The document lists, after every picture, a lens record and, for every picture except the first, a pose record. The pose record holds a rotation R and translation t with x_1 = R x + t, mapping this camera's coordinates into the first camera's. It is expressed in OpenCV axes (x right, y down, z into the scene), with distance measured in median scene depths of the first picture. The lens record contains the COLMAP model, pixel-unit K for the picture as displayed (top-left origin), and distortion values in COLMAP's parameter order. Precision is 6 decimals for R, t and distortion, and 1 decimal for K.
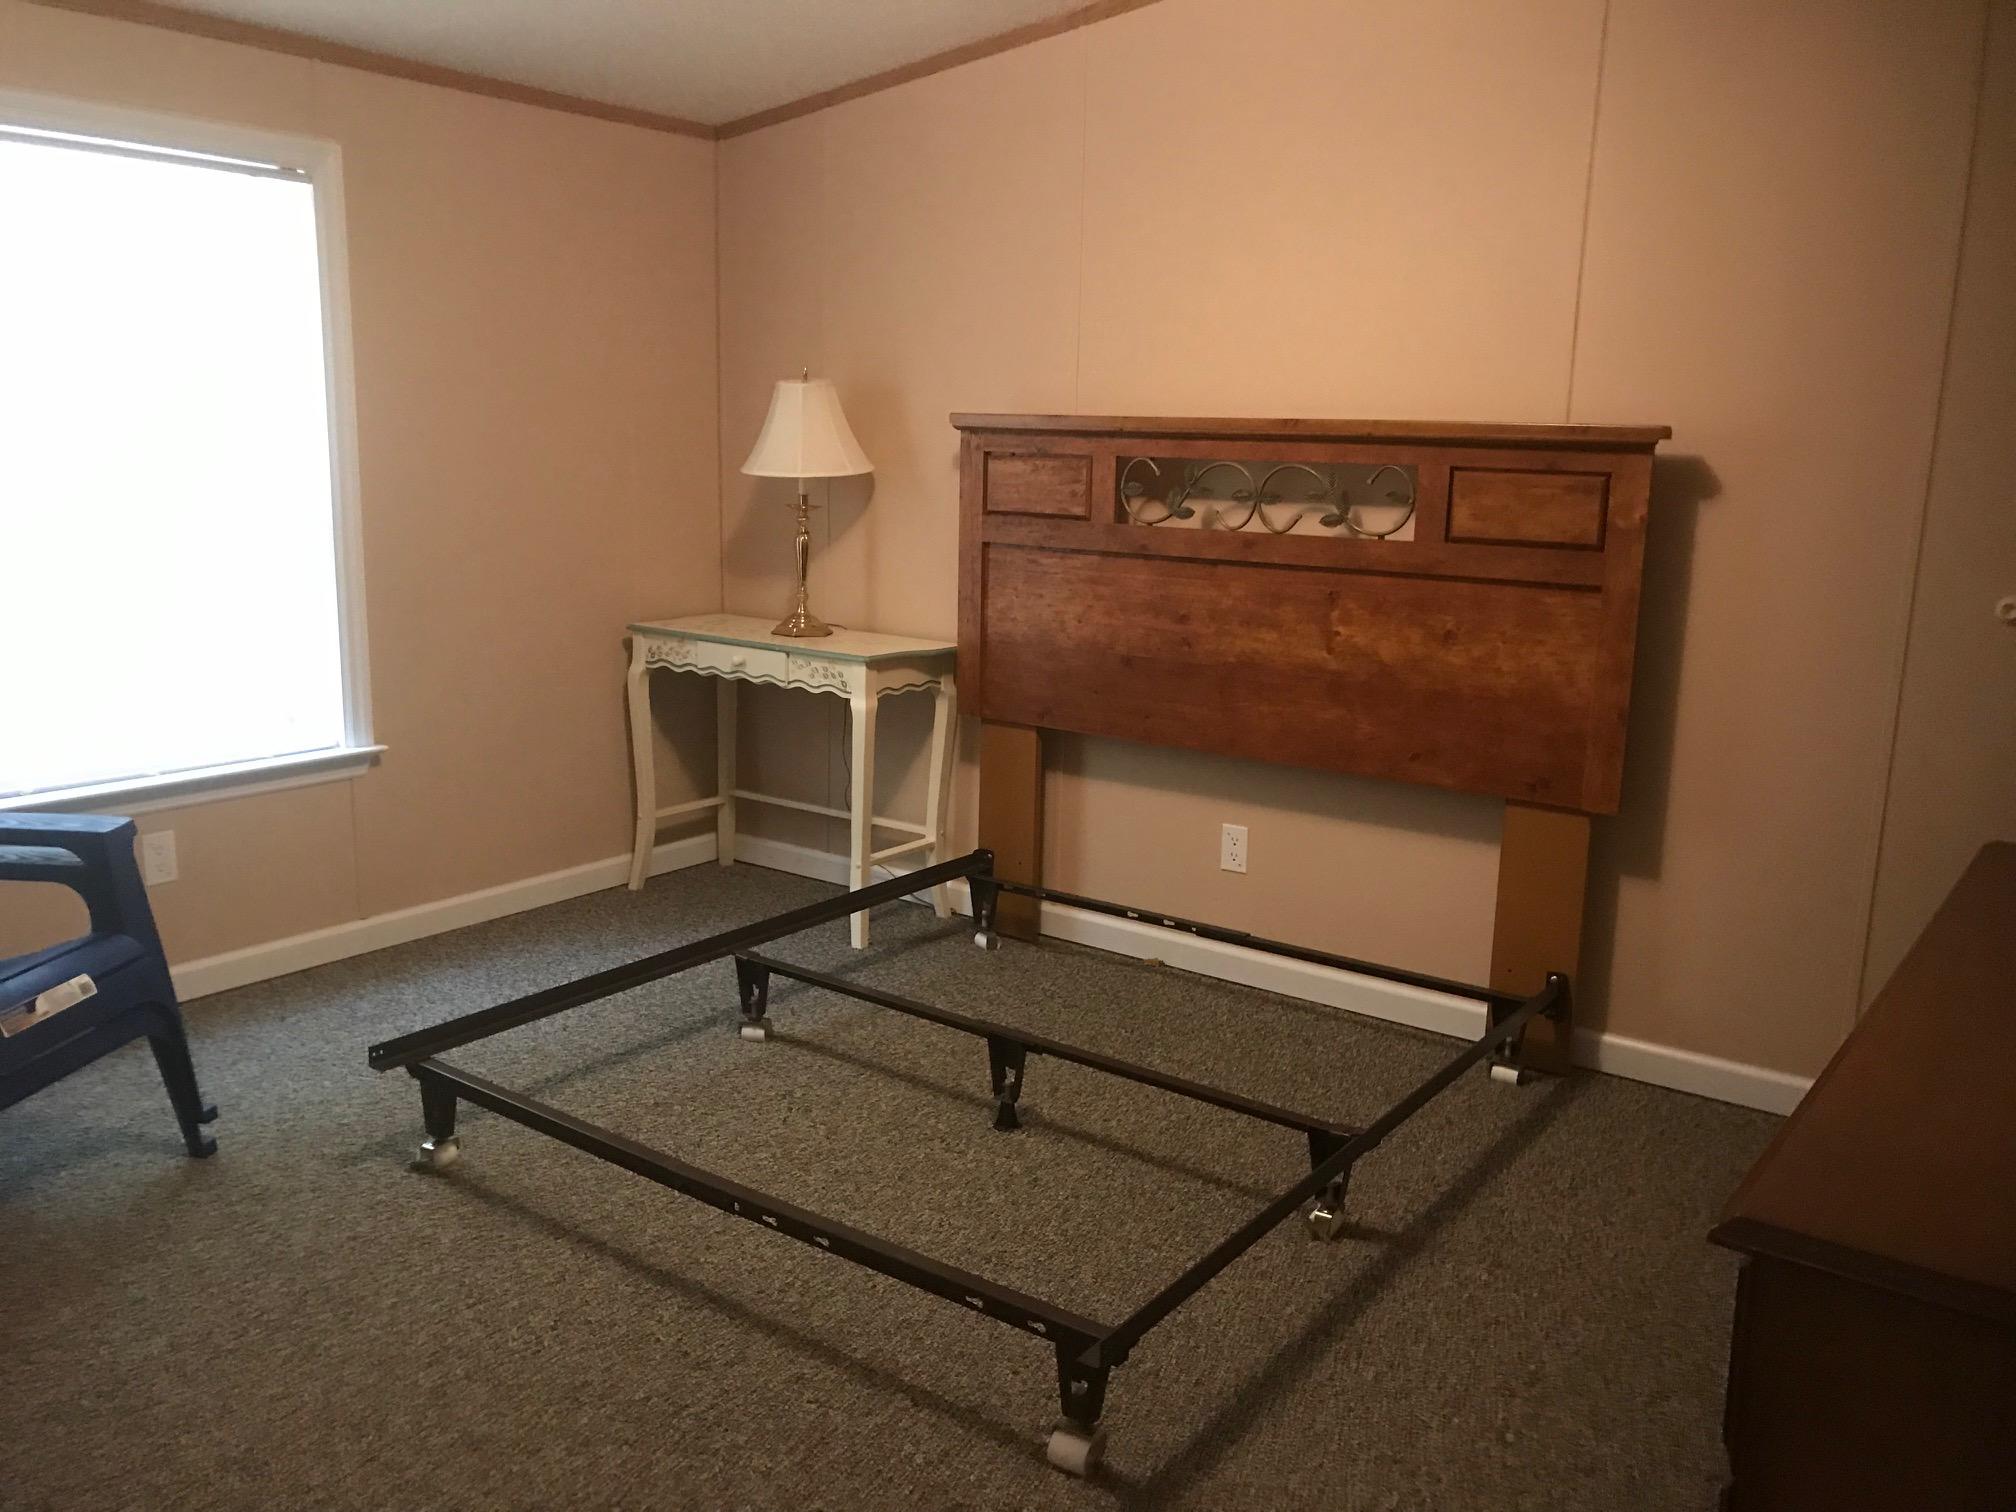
lens RADIAL K [[1644.1, 0, 997.0], [0, 1644.1, 765.1], [0, 0, 1]] dist [0.022421, -0.000806]
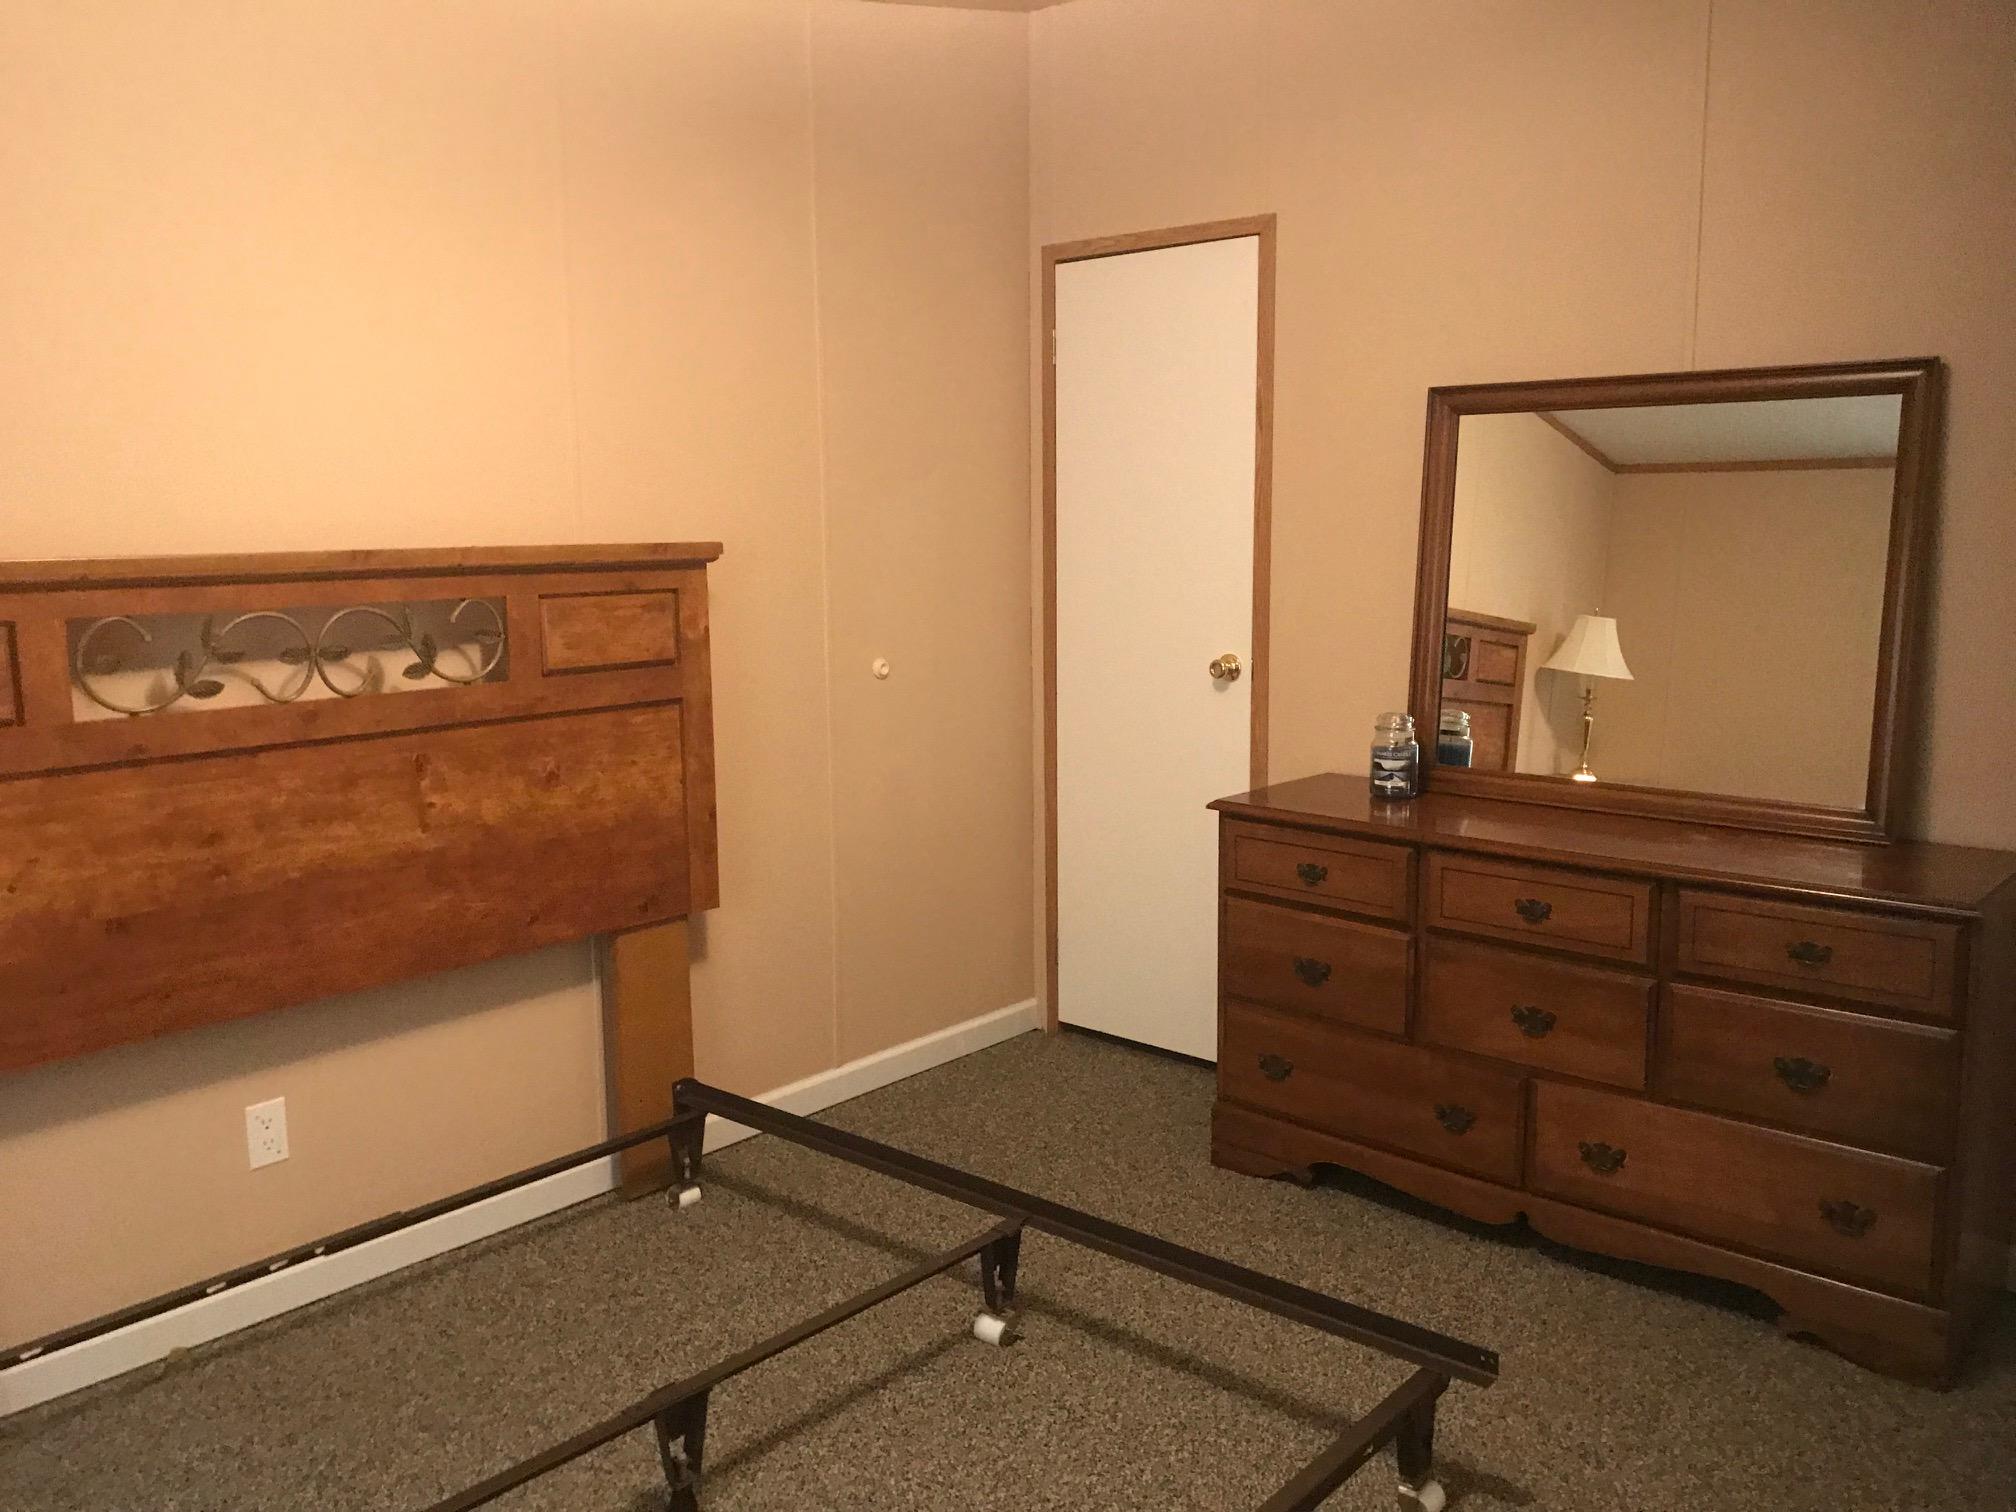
lens RADIAL K [[1644.1, 0, 996.3], [0, 1644.1, 748.3], [0, 0, 1]] dist [0.022421, -0.000806]
pose [[0.089100, -0.161526, 0.982838, -0.574096], [0.217030, 0.966201, 0.139116, -0.161285], [-0.972090, 0.200910, 0.121144, 0.624230]]
